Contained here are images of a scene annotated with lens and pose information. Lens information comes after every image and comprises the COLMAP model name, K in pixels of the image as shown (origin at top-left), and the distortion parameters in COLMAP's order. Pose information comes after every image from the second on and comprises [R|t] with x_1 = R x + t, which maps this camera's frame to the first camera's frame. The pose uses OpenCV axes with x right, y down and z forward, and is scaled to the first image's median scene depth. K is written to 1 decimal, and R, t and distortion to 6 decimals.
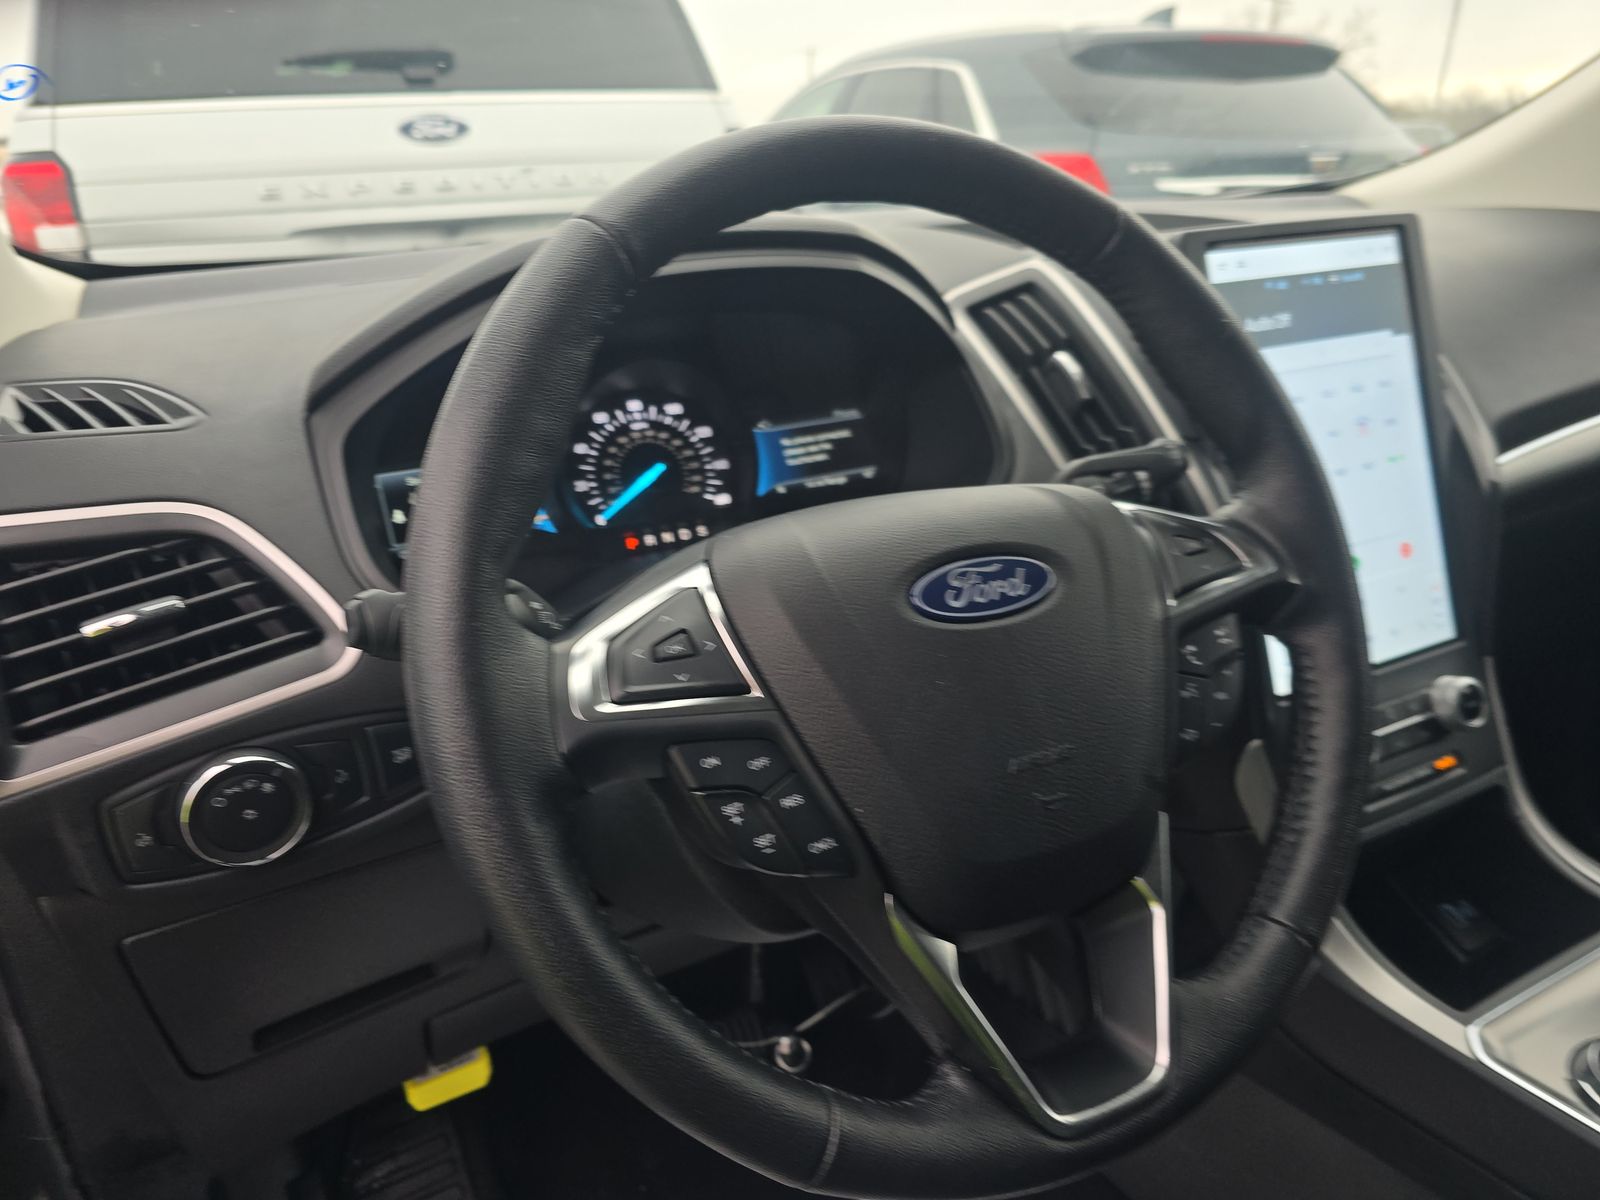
lens RADIAL K [[1091.7, 0, 794.8], [0, 1091.7, 591.0], [0, 0, 1]] dist [0.062705, -0.055919]
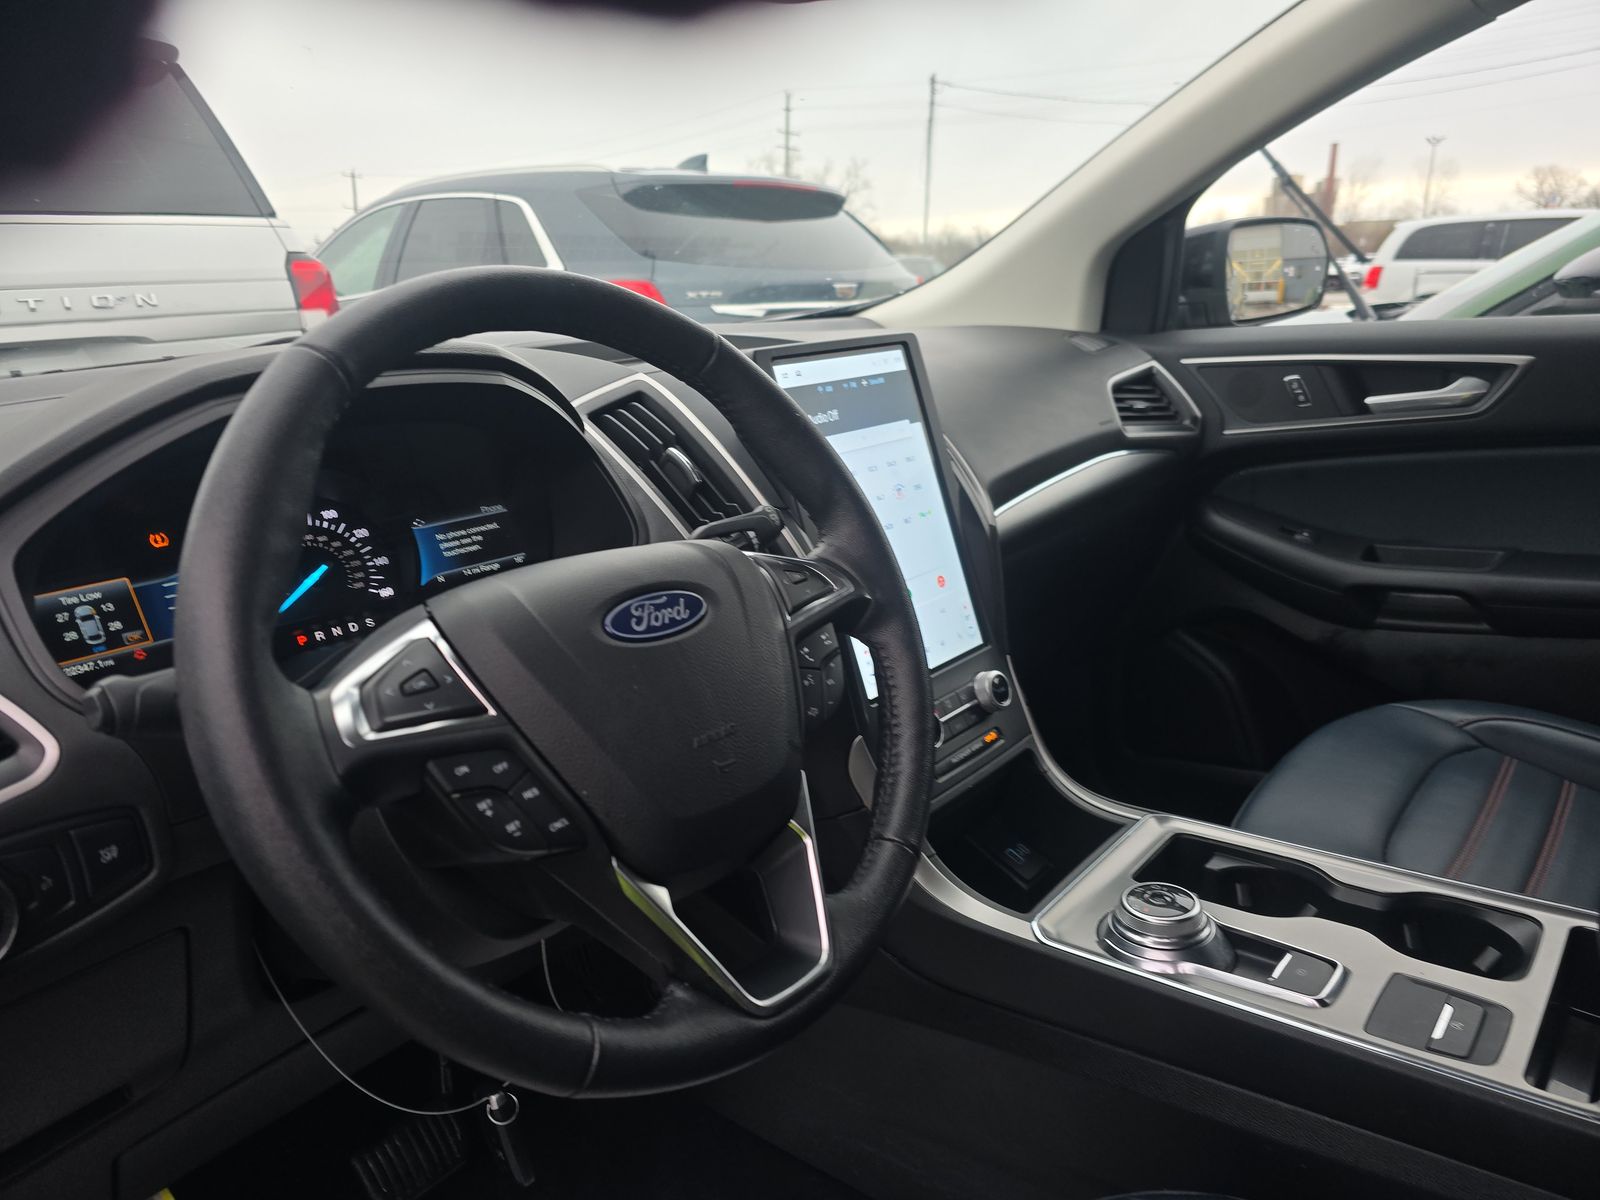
lens RADIAL K [[1091.7, 0, 793.6], [0, 1091.7, 586.1], [0, 0, 1]] dist [0.062705, -0.055919]
pose [[0.931086, -0.095881, 0.351974, -0.076695], [0.131750, 0.988102, -0.079353, 0.052050], [-0.340178, 0.120257, 0.932640, -0.164839]]
